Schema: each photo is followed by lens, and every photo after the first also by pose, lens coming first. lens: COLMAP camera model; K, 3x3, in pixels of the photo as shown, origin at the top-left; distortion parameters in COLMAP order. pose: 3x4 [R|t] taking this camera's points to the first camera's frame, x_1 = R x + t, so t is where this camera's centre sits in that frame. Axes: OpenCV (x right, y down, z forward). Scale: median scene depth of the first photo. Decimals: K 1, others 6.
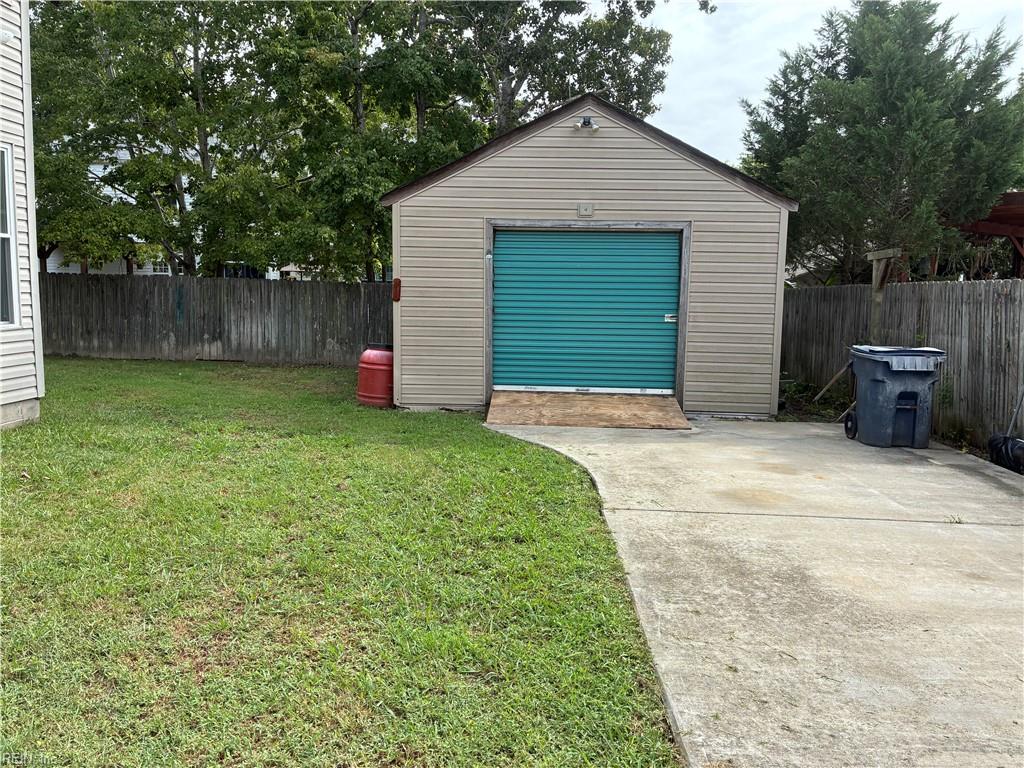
lens RADIAL K [[784.8, 0, 512.0], [0, 784.8, 384.0], [0, 0, 1]] dist [0.000485, 0.000010]
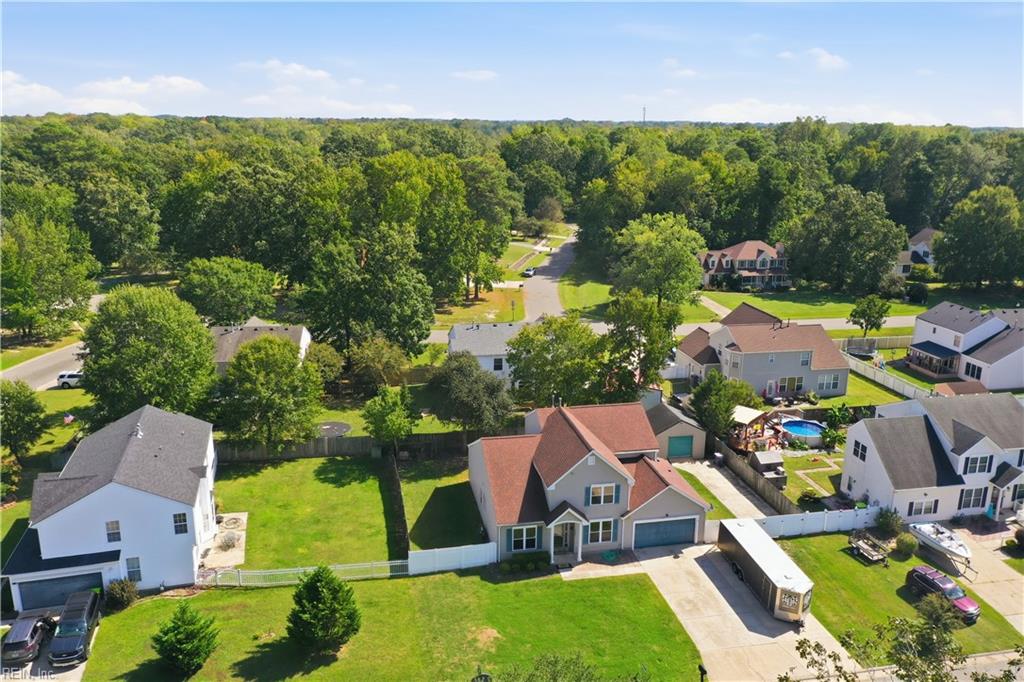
lens RADIAL K [[806.8, 0, 512.0], [0, 806.8, 341.0], [0, 0, 1]] dist [0.003143, -0.001091]
pose [[0.971127, -0.063463, 0.229967, -3.110371], [0.027285, 0.987188, 0.157211, -2.302495], [-0.236998, -0.146397, 0.960417, -5.739791]]
